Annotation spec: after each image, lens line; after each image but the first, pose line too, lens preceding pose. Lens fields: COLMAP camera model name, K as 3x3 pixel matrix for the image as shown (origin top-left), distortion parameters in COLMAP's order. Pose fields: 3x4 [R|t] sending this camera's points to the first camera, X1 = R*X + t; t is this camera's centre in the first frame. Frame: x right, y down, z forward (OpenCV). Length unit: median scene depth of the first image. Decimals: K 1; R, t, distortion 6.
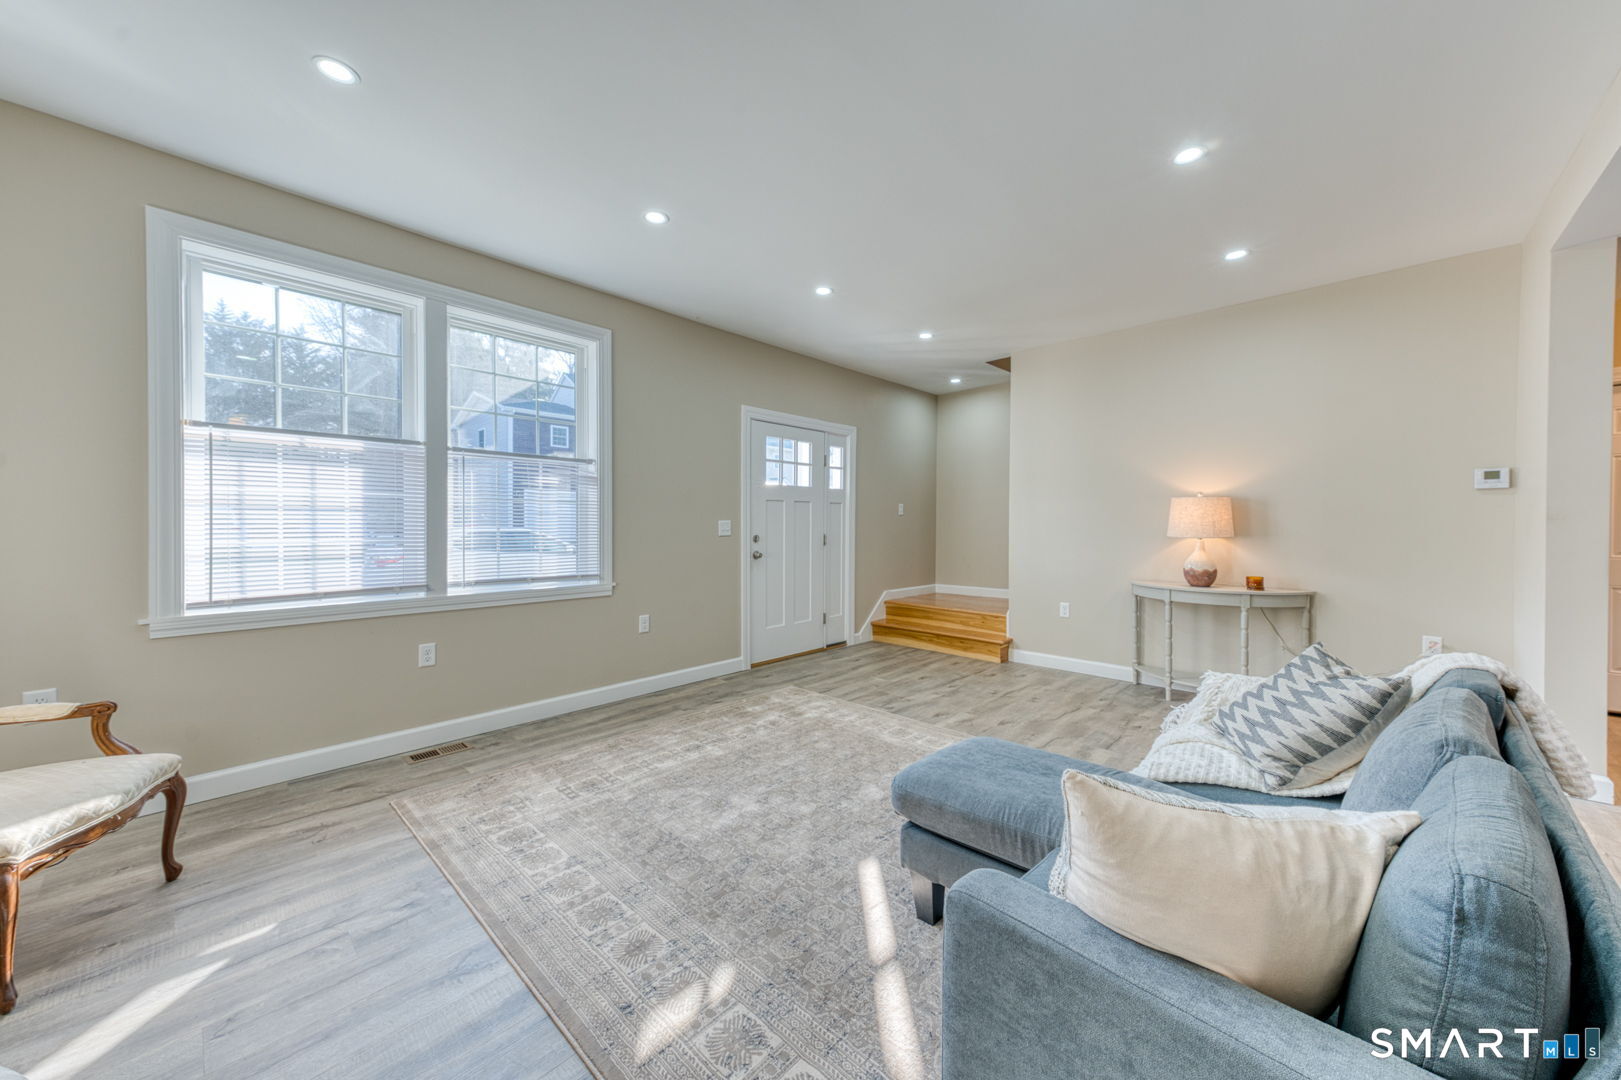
lens RADIAL K [[685.0, 0, 808.5], [0, 685.0, 519.4], [0, 0, 1]] dist [0.012770, 0.000069]
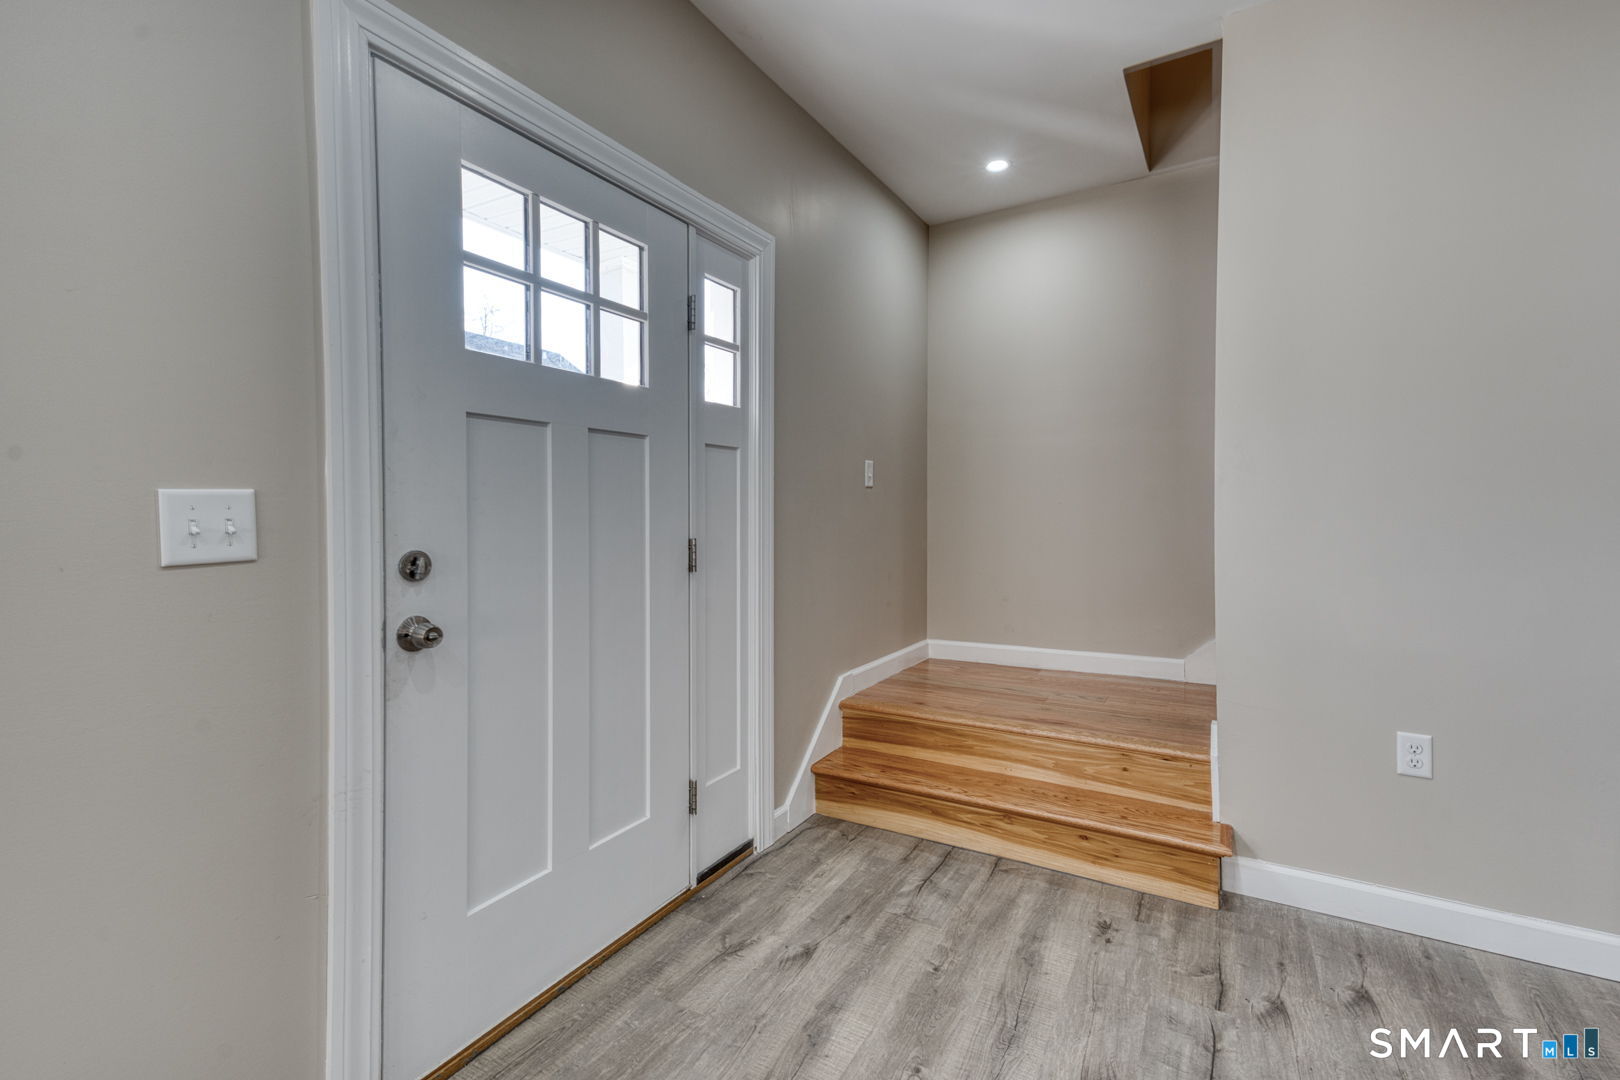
lens RADIAL K [[684.5, 0, 808.0], [0, 684.5, 519.4], [0, 0, 1]] dist [0.012770, 0.000069]
pose [[0.972376, -0.009535, 0.233223, 0.001887], [0.006913, 0.999903, 0.012060, 0.008904], [-0.233316, -0.010114, 0.972348, 0.666087]]
